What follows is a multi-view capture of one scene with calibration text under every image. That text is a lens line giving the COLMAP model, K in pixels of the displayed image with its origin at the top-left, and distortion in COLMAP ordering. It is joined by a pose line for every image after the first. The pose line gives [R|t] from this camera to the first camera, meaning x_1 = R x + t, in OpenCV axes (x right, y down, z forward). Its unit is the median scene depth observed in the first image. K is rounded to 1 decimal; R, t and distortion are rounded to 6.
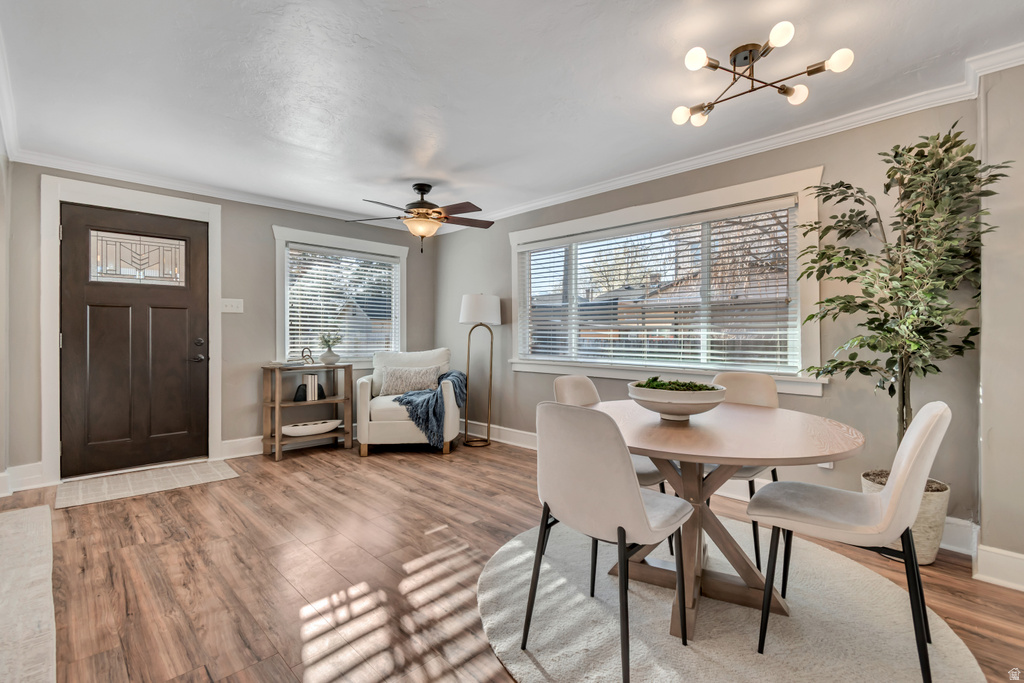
lens RADIAL K [[462.2, 0, 509.1], [0, 462.2, 335.8], [0, 0, 1]] dist [0.015267, -0.000957]
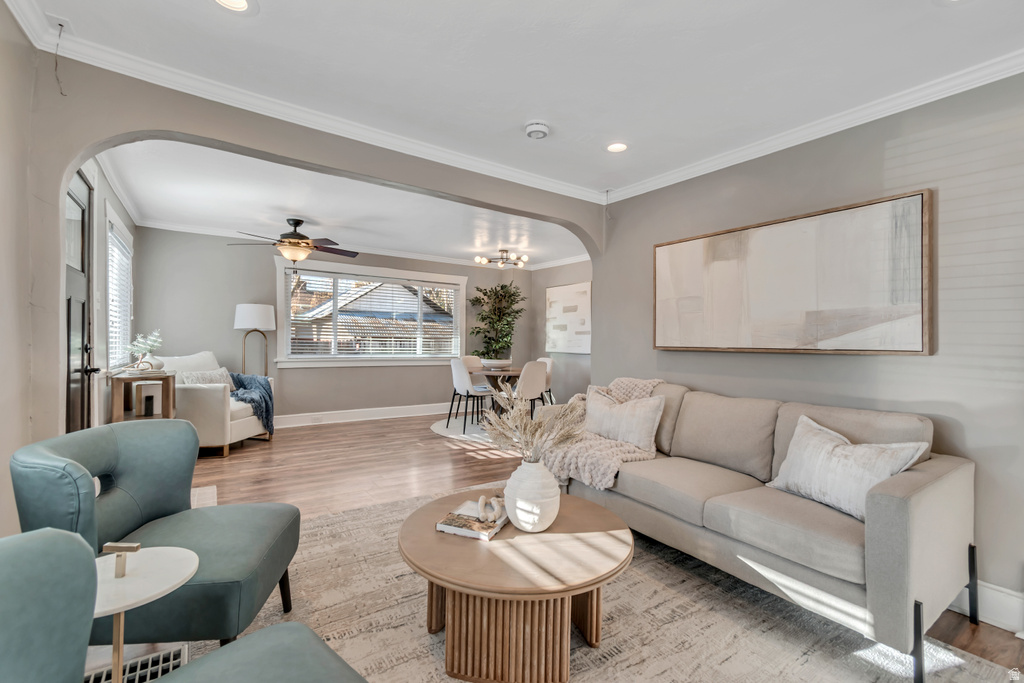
lens RADIAL K [[462.2, 0, 509.9], [0, 462.2, 342.0], [0, 0, 1]] dist [0.015267, -0.000957]
pose [[0.173139, -0.002305, 0.984895, -2.143687], [-0.012308, 0.999914, 0.004504, -0.014478], [-0.984820, -0.012902, 0.173096, 0.347508]]
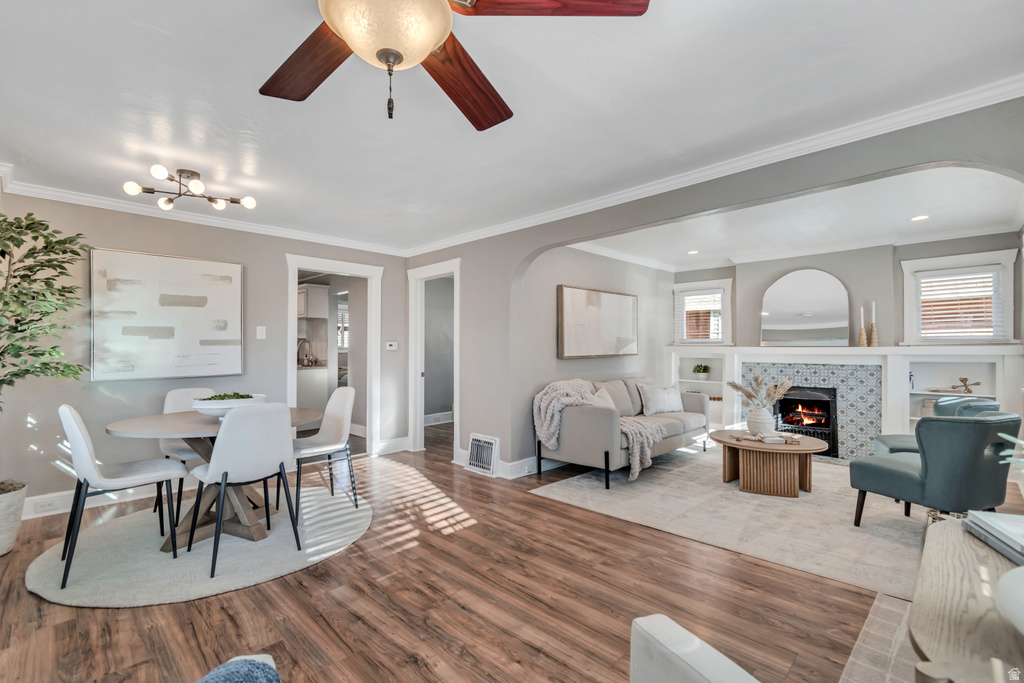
lens RADIAL K [[462.2, 0, 520.4], [0, 462.2, 347.3], [0, 0, 1]] dist [0.015267, -0.000957]
pose [[-0.999520, 0.002026, -0.030913, -0.436253], [0.001885, 0.999988, 0.004589, -0.049393], [0.030922, 0.004529, -0.999512, 2.121055]]
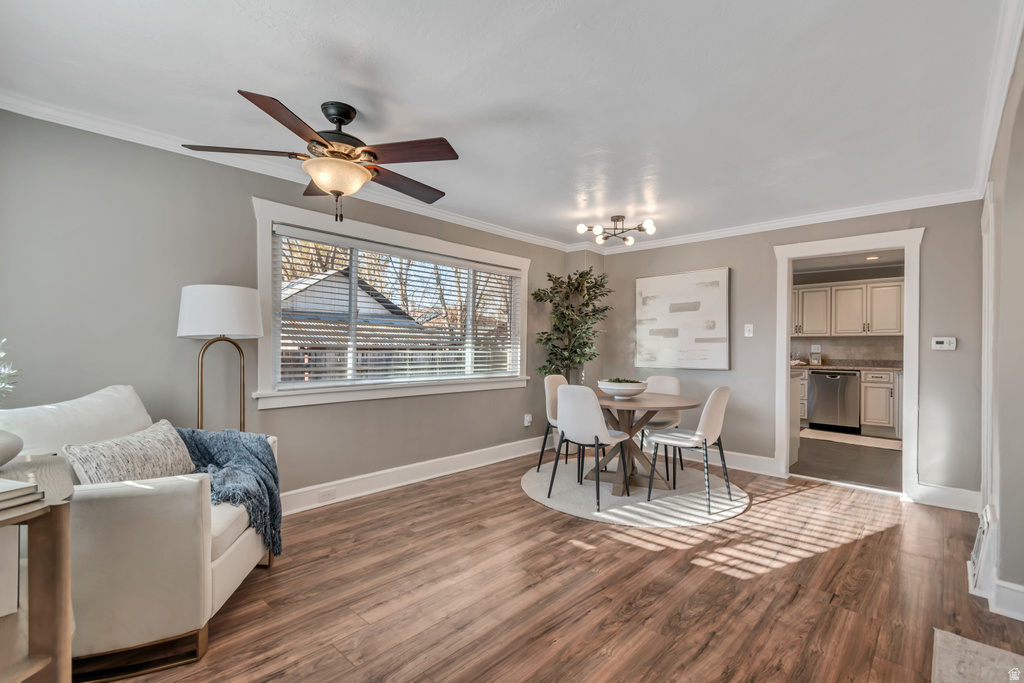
lens RADIAL K [[462.2, 0, 511.4], [0, 462.2, 345.7], [0, 0, 1]] dist [0.015267, -0.000957]
pose [[-0.037021, 0.001068, 0.999314, -1.295773], [-0.005189, 0.999986, -0.001261, -0.031500], [-0.999301, -0.005232, -0.037015, 1.295825]]
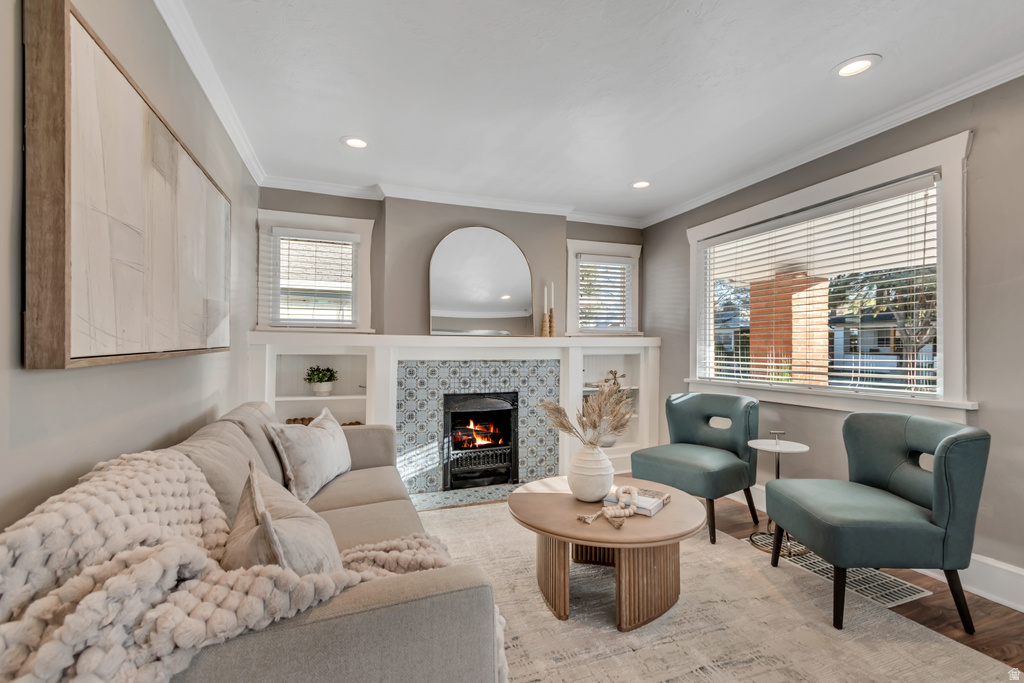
lens RADIAL K [[462.2, 0, 508.6], [0, 462.2, 342.0], [0, 0, 1]] dist [0.015267, -0.000957]
pose [[-0.406855, -0.006792, -0.913468, -0.470616], [-0.008906, 0.999954, -0.003468, -0.015562], [0.913450, 0.006725, -0.406896, 0.661039]]
